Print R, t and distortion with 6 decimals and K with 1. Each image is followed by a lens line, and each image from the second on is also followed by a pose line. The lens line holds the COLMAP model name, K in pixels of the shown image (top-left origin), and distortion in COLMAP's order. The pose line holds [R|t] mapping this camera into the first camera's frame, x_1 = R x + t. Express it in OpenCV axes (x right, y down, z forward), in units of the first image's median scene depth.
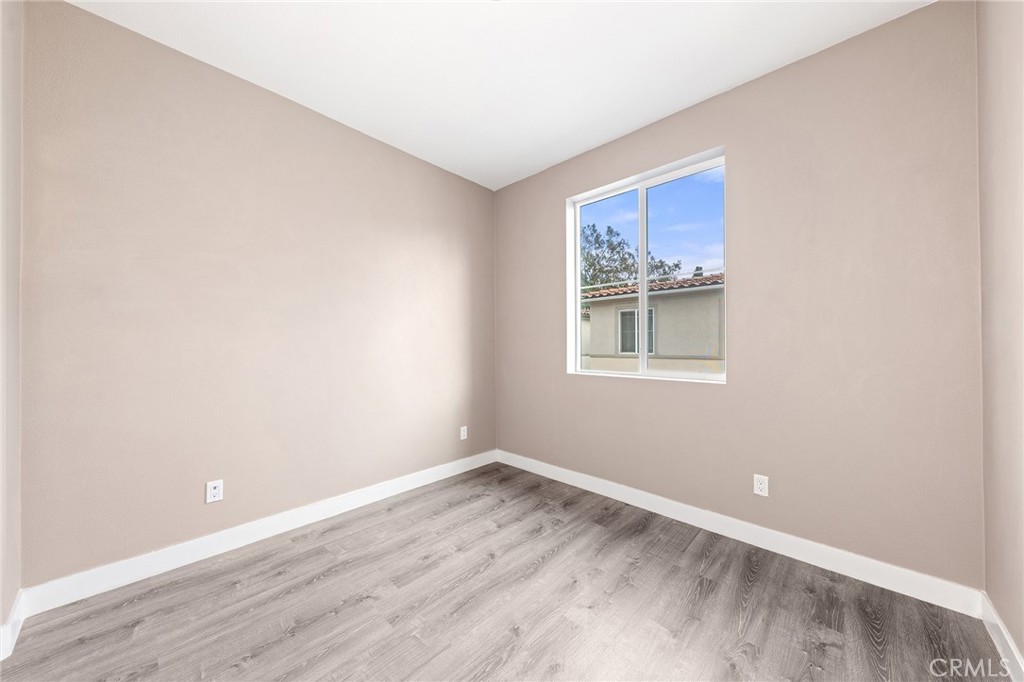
lens RADIAL K [[357.7, 0, 499.1], [0, 357.7, 343.7], [0, 0, 1]] dist [-0.000707, -0.000042]
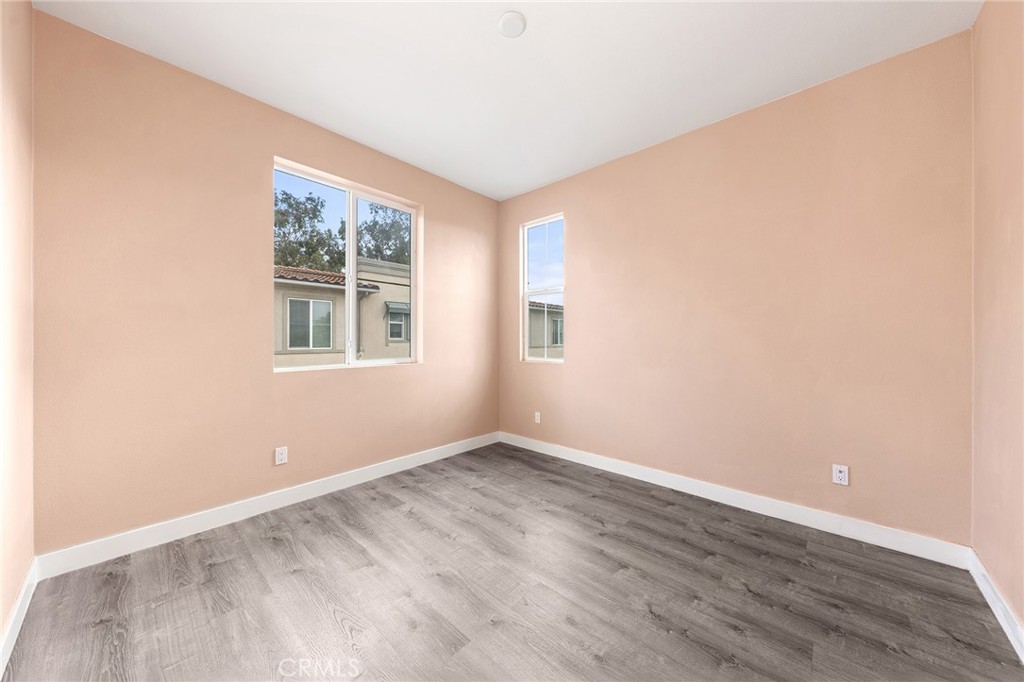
lens RADIAL K [[357.7, 0, 499.1], [0, 357.7, 343.7], [0, 0, 1]] dist [-0.000707, -0.000042]
pose [[-0.008835, 0.000693, 0.999961, -1.007816], [-0.014304, 0.999897, -0.000820, 0.012323], [-0.999859, -0.014311, -0.008825, 1.096468]]
